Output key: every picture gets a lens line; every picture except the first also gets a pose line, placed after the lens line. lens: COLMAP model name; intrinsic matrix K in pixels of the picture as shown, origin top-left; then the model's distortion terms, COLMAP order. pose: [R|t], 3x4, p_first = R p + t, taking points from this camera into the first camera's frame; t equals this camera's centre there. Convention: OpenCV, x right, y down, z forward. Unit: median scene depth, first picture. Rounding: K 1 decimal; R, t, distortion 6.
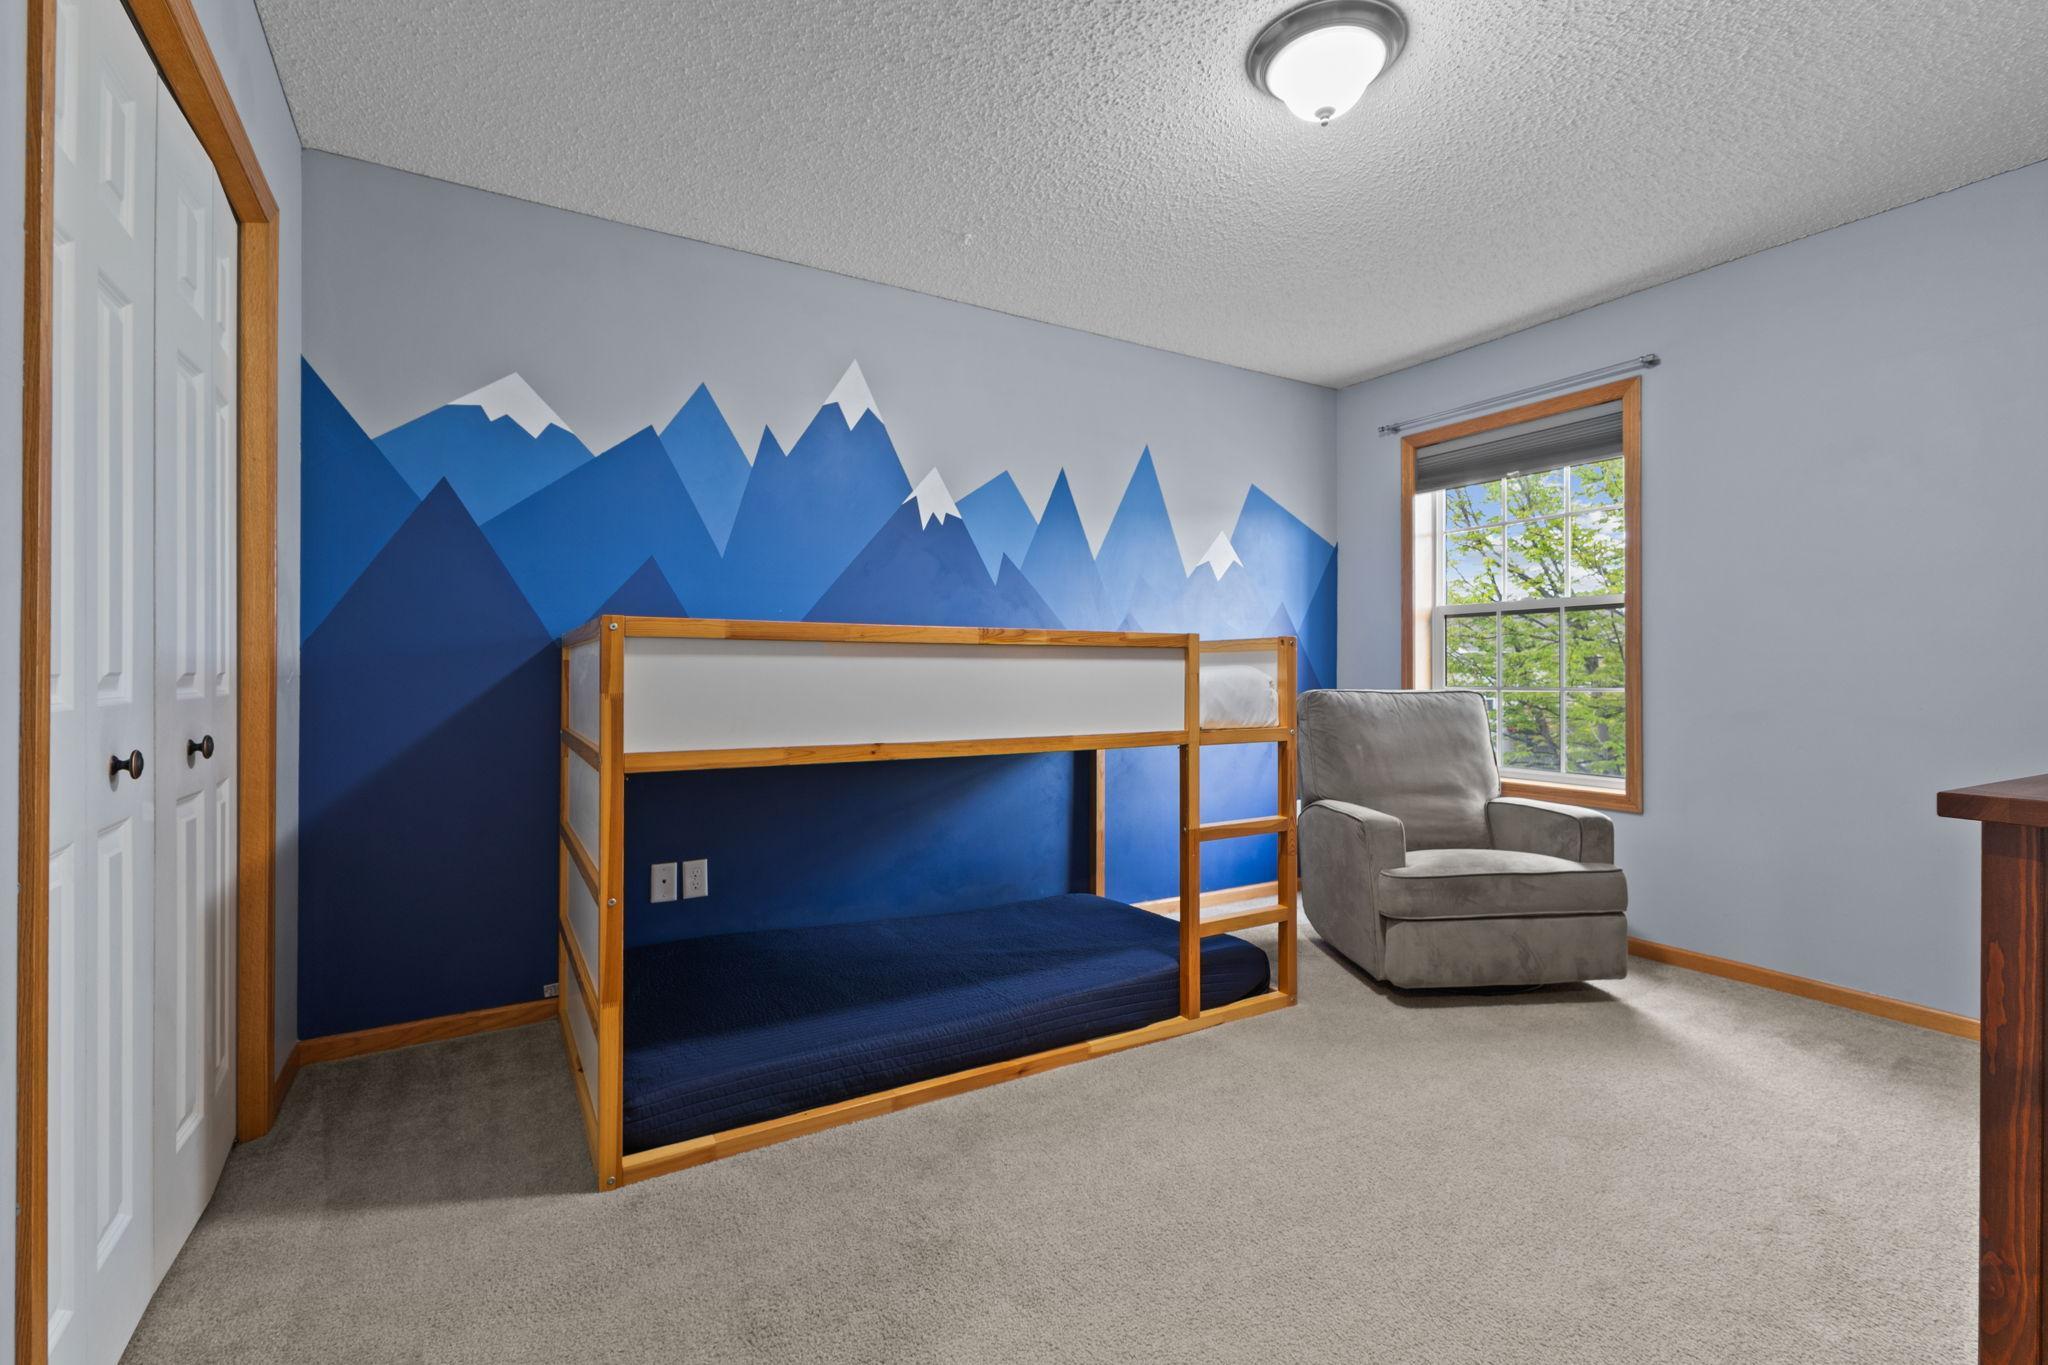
lens RADIAL K [[900.9, 0, 1018.7], [0, 900.9, 685.5], [0, 0, 1]] dist [0.000031, 0.000059]
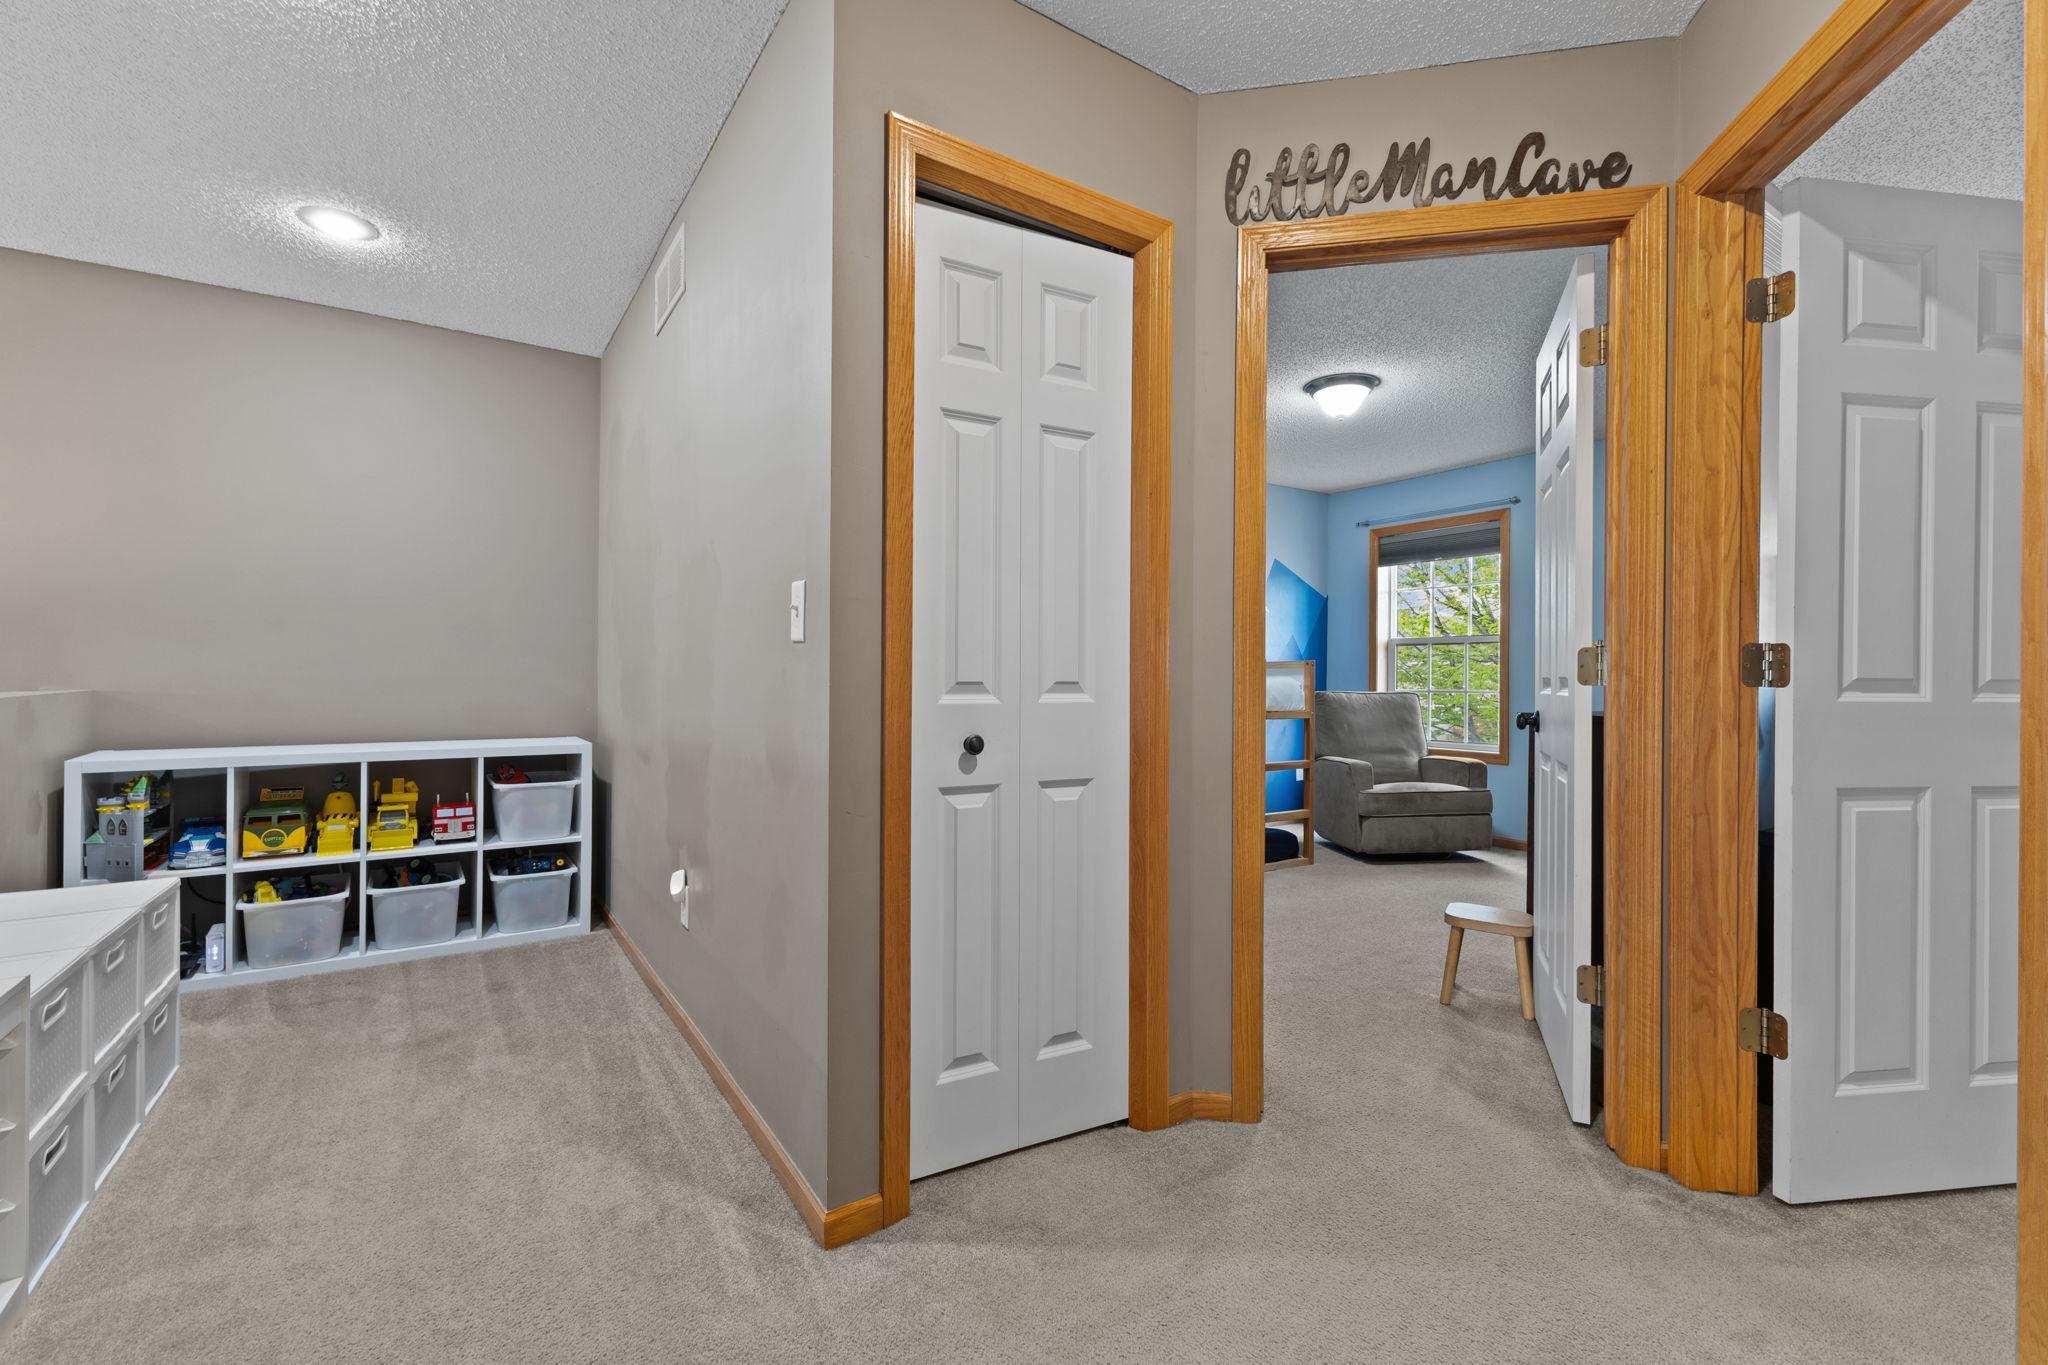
lens RADIAL K [[883.4, 0, 1031.7], [0, 883.4, 687.3], [0, 0, 1]] dist [-0.000601, -0.000748]
pose [[0.998784, 0.009815, 0.048320, -0.282494], [-0.009729, 0.999951, -0.002016, 0.006575], [-0.048337, 0.001543, 0.998830, -0.607640]]
